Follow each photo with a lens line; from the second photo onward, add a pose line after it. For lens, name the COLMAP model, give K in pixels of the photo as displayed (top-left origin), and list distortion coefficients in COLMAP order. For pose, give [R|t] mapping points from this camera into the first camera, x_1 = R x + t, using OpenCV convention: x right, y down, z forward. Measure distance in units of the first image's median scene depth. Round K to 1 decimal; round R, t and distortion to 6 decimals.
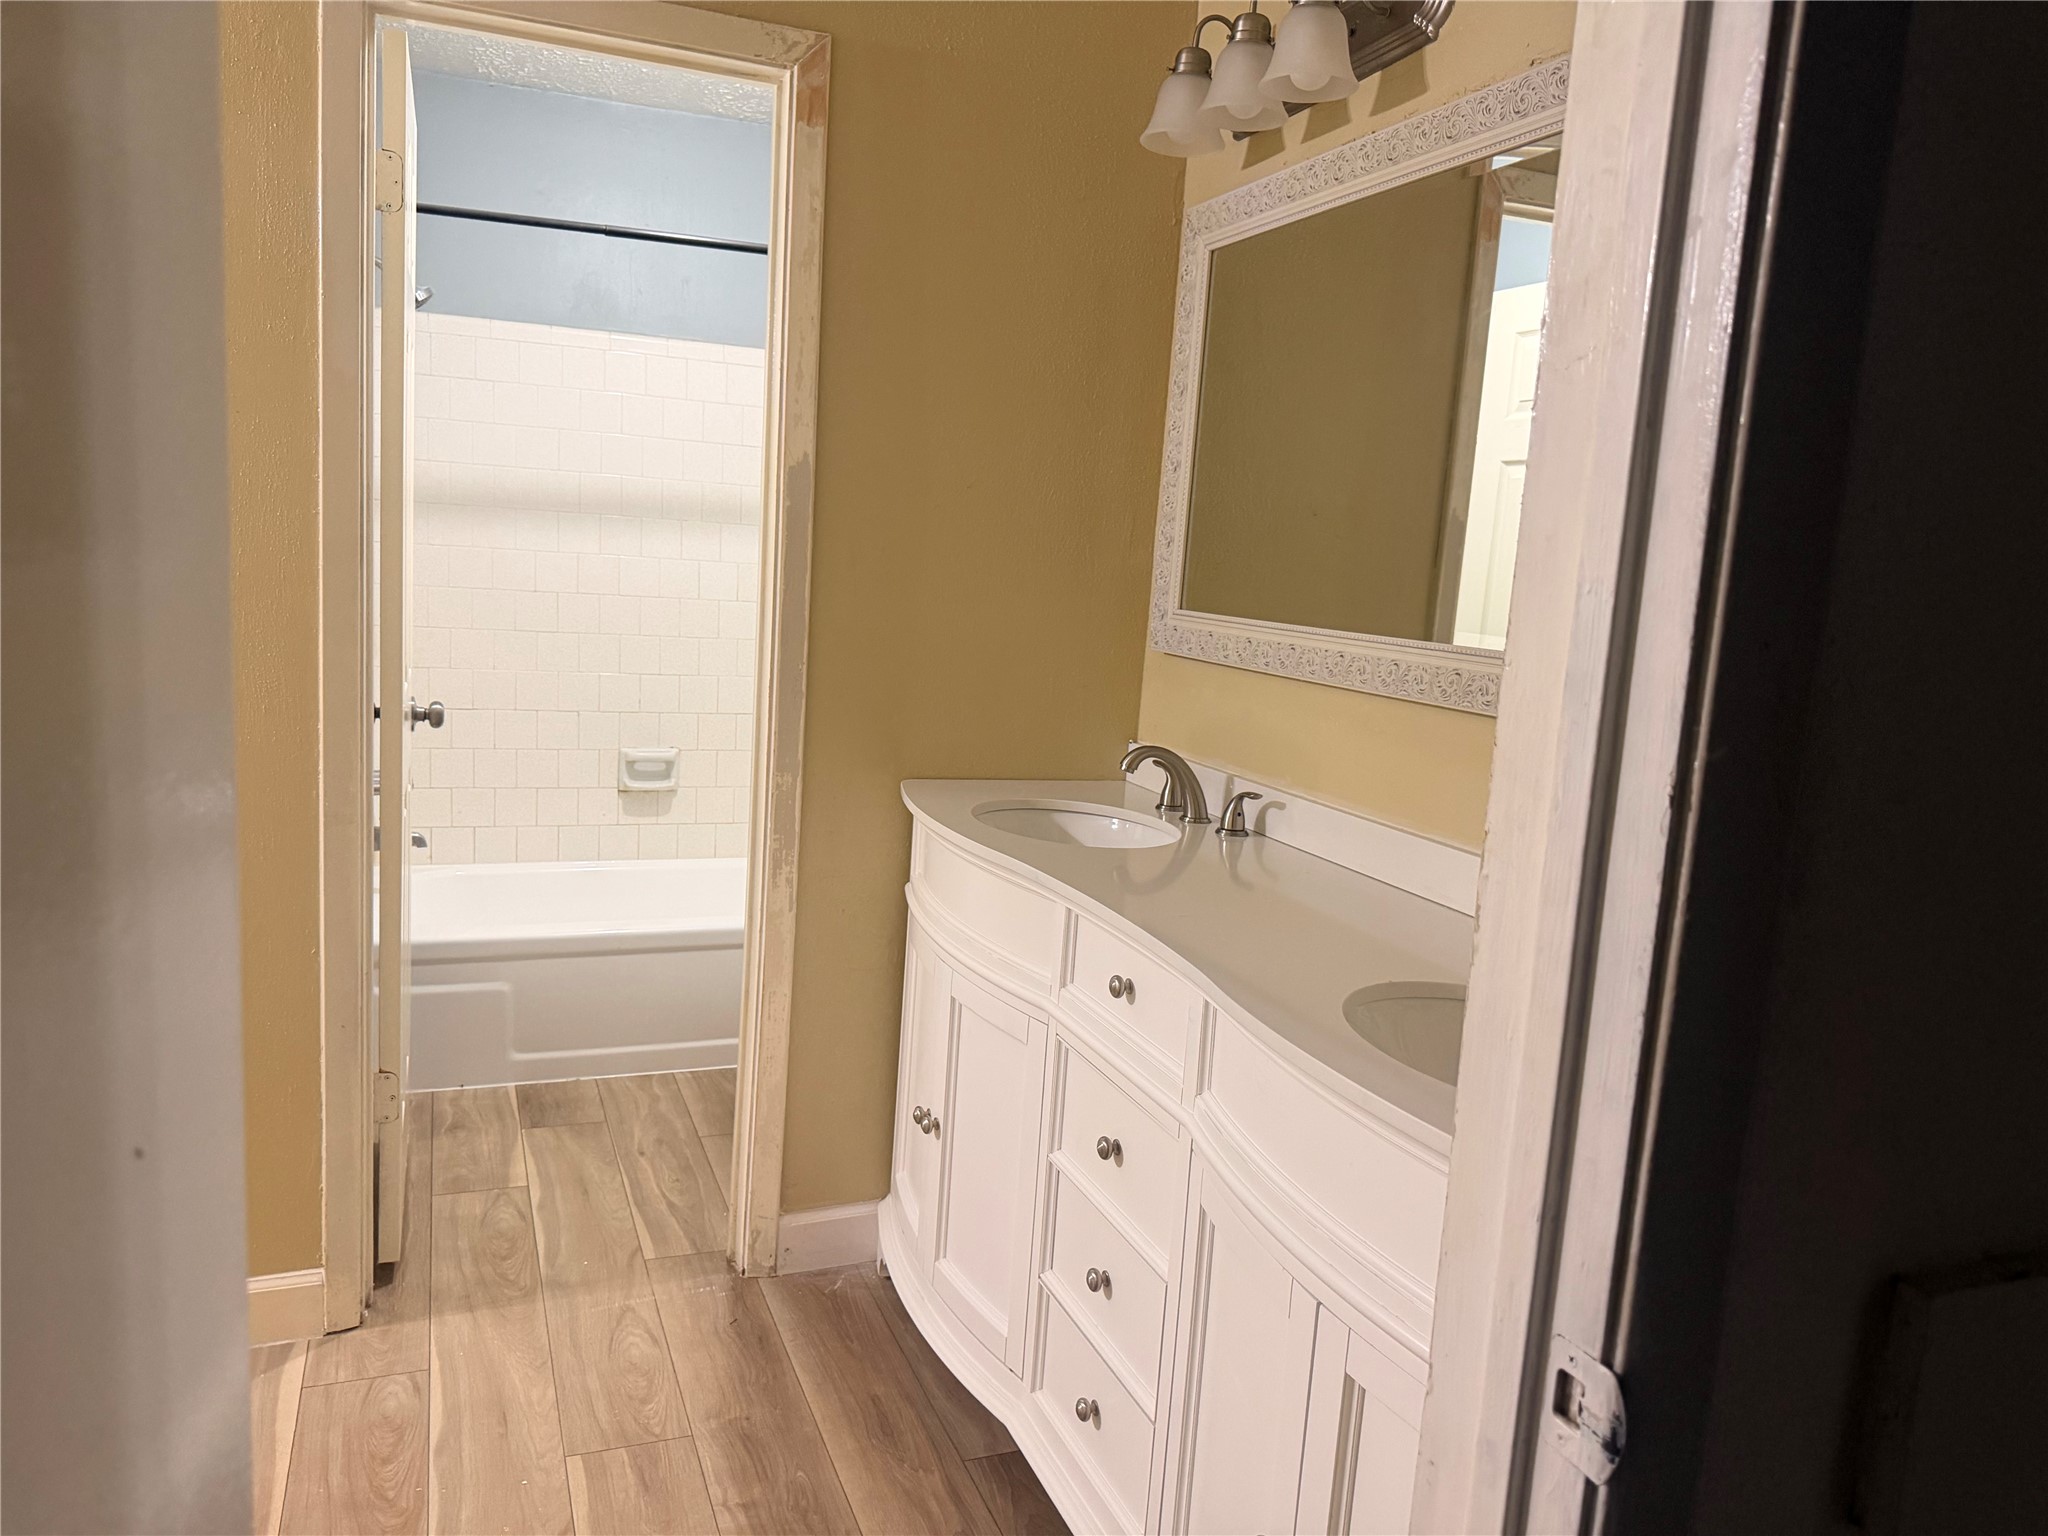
lens RADIAL K [[1465.8, 0, 1024.0], [0, 1465.8, 768.0], [0, 0, 1]] dist [0.033666, -0.061404]
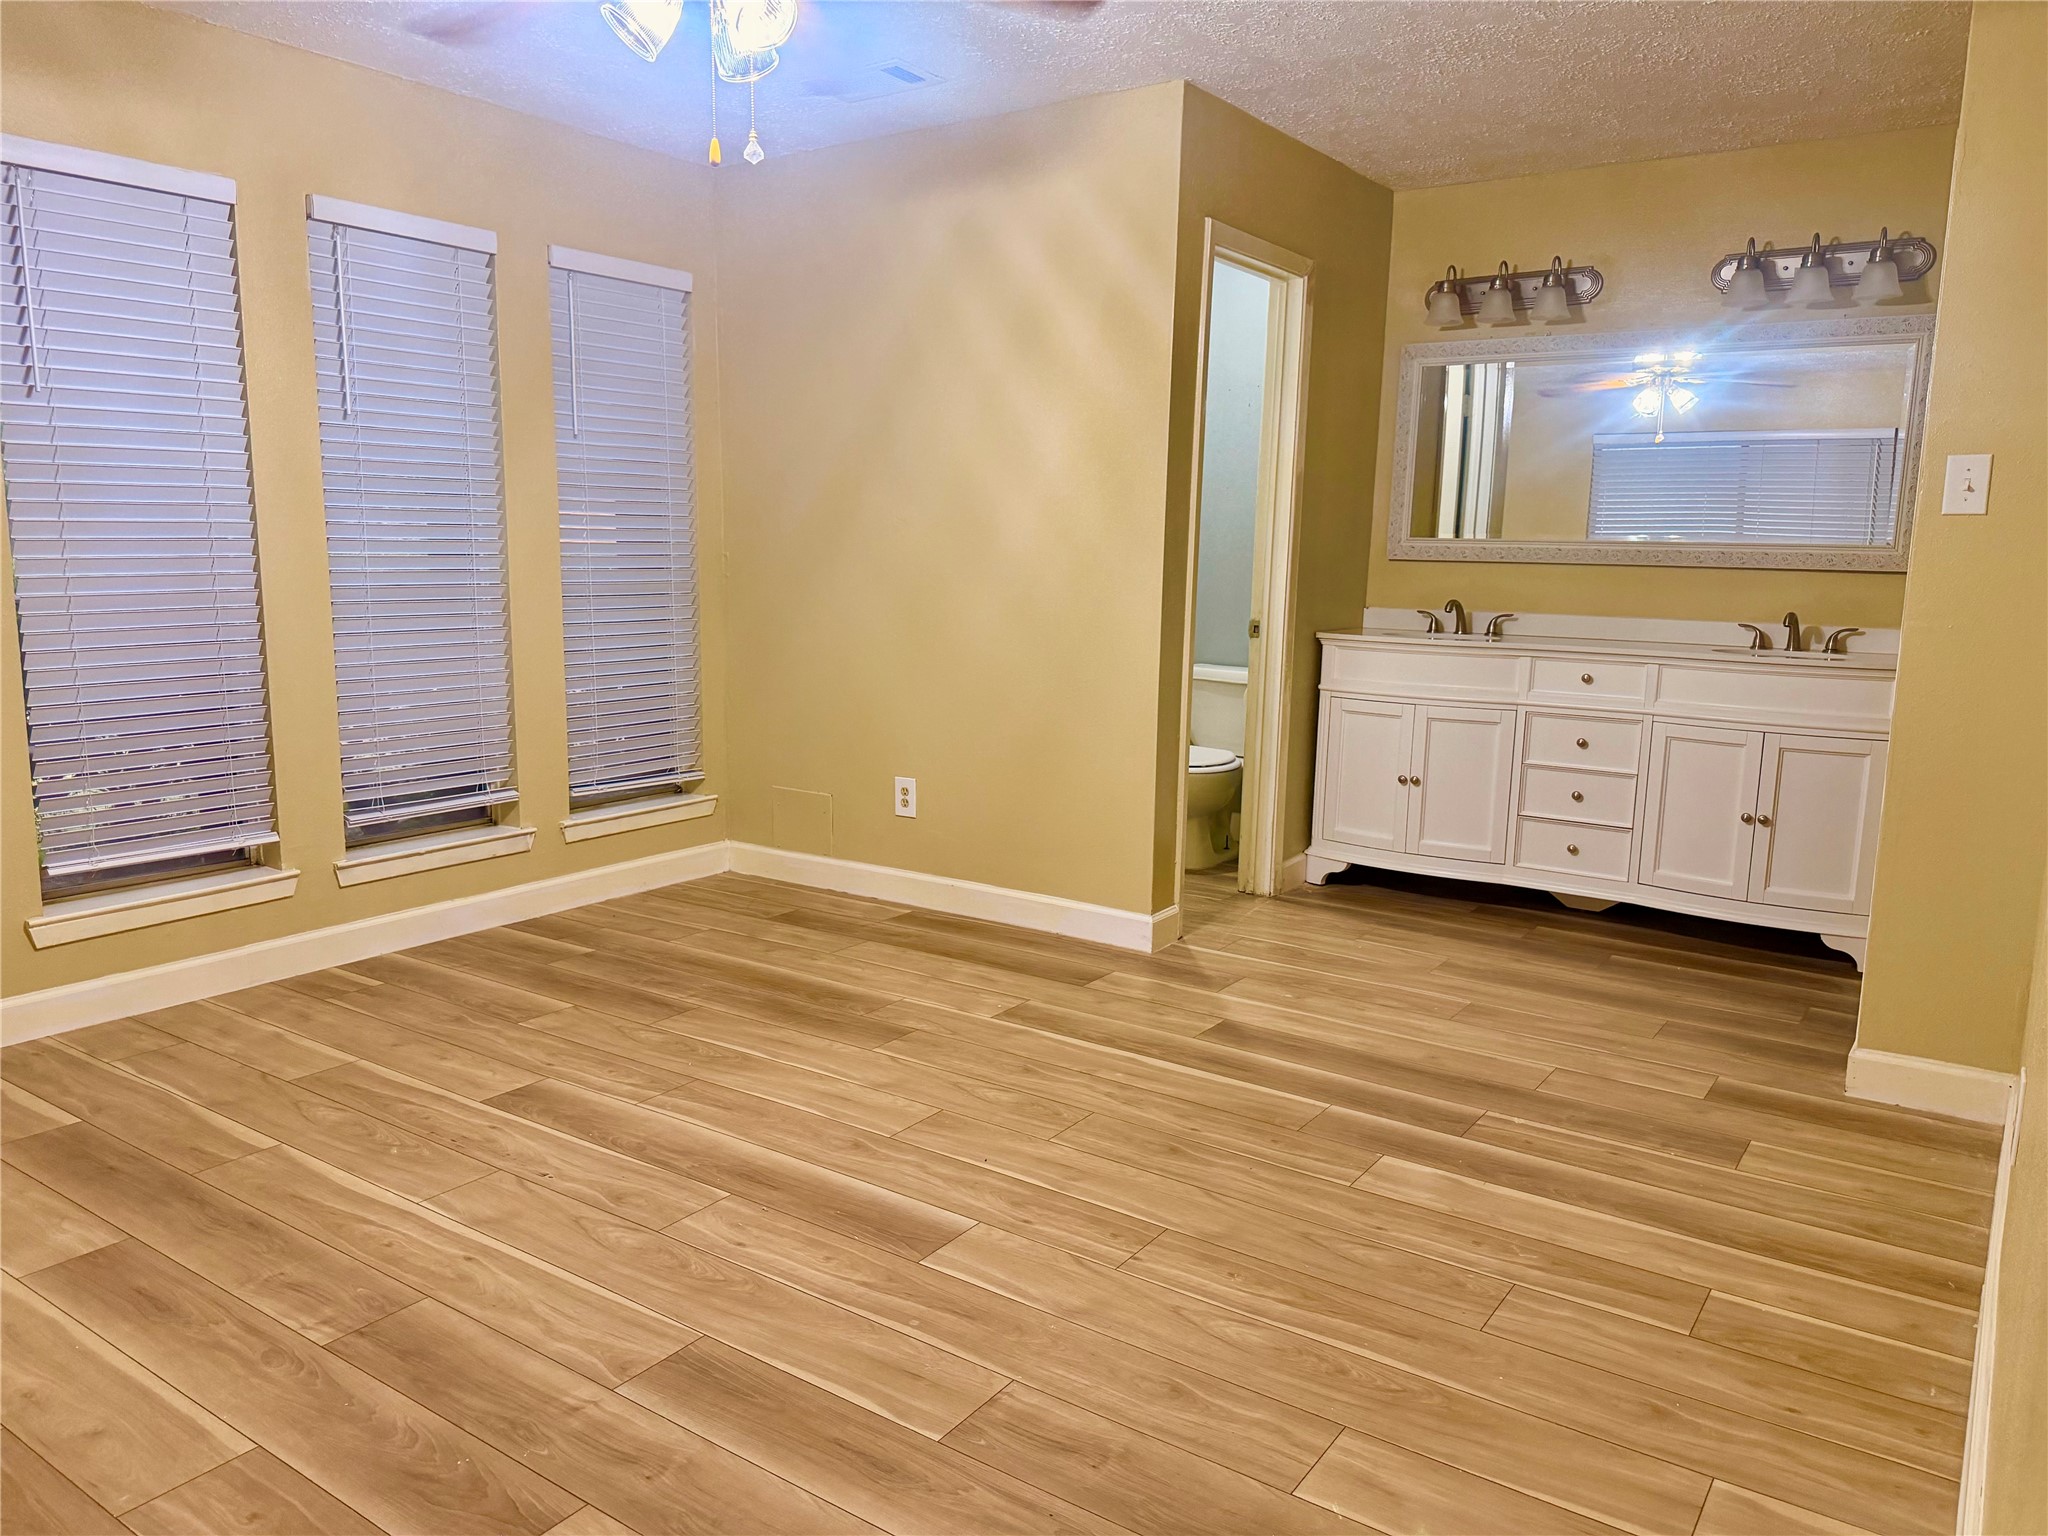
lens RADIAL K [[1441.8, 0, 1025.2], [0, 1441.8, 774.0], [0, 0, 1]] dist [0.118337, -0.240884]
pose [[0.825723, -0.134387, 0.547833, -1.685978], [0.114085, 0.990922, 0.071124, 0.016515], [-0.552418, 0.003771, 0.833559, -0.467162]]
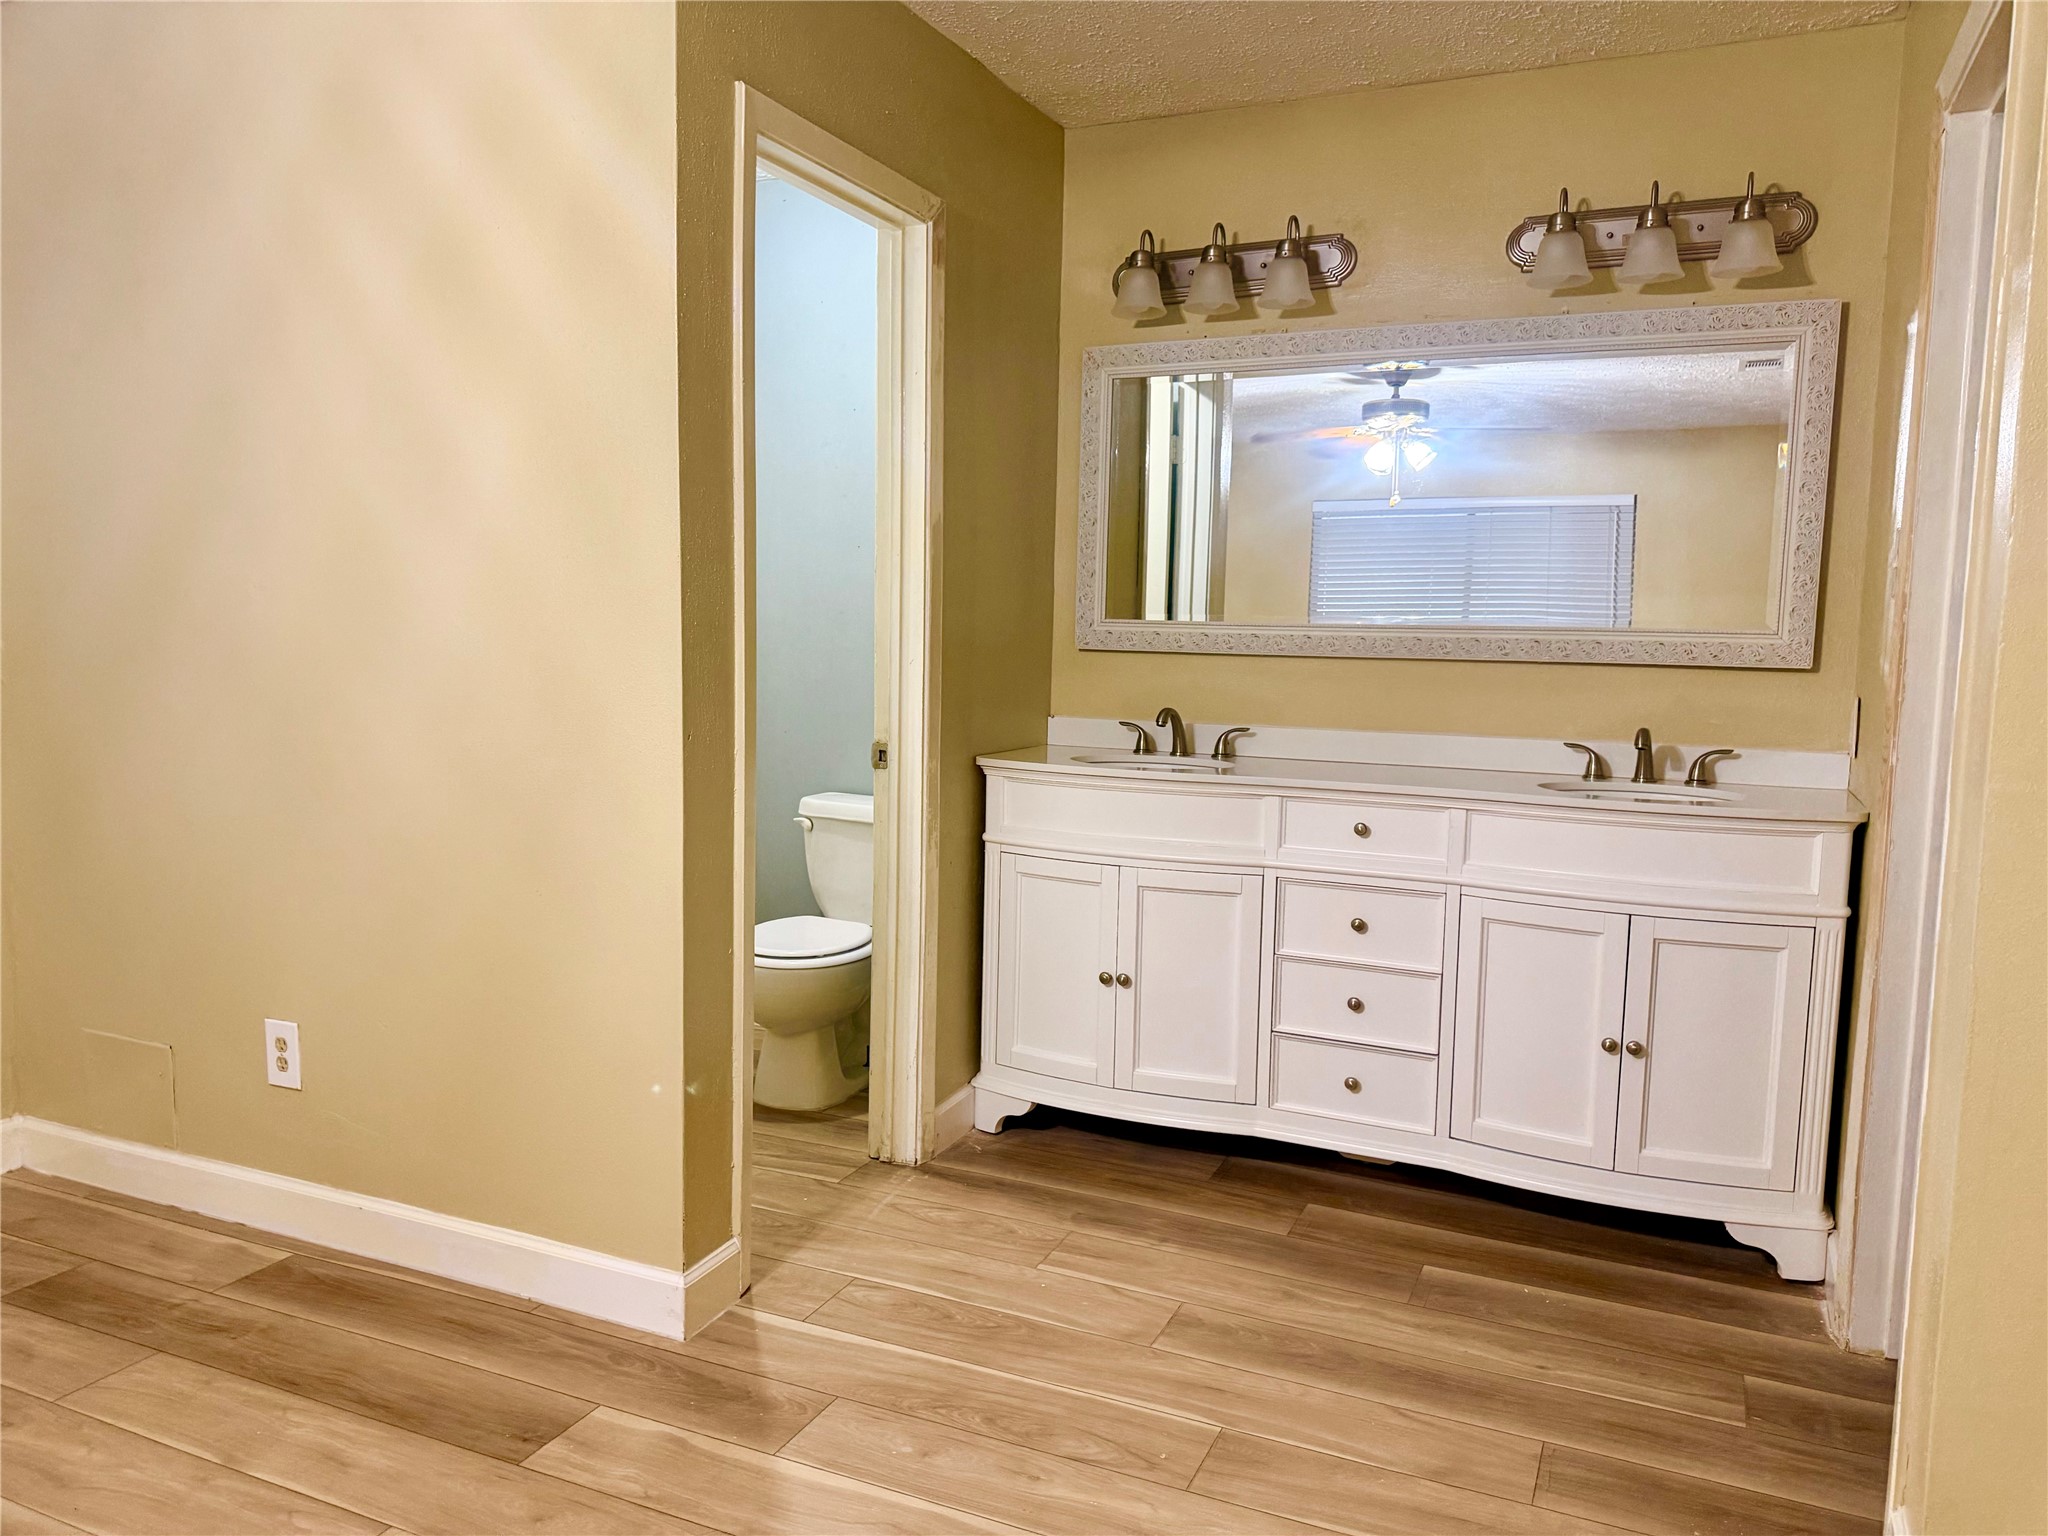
lens RADIAL K [[1441.8, 0, 1025.2], [0, 1441.8, 774.0], [0, 0, 1]] dist [0.118337, -0.240884]
pose [[0.708788, -0.121574, 0.694866, -1.076330], [0.129221, 0.990746, 0.041531, -0.028381], [-0.693485, 0.060355, 0.717939, 0.029097]]
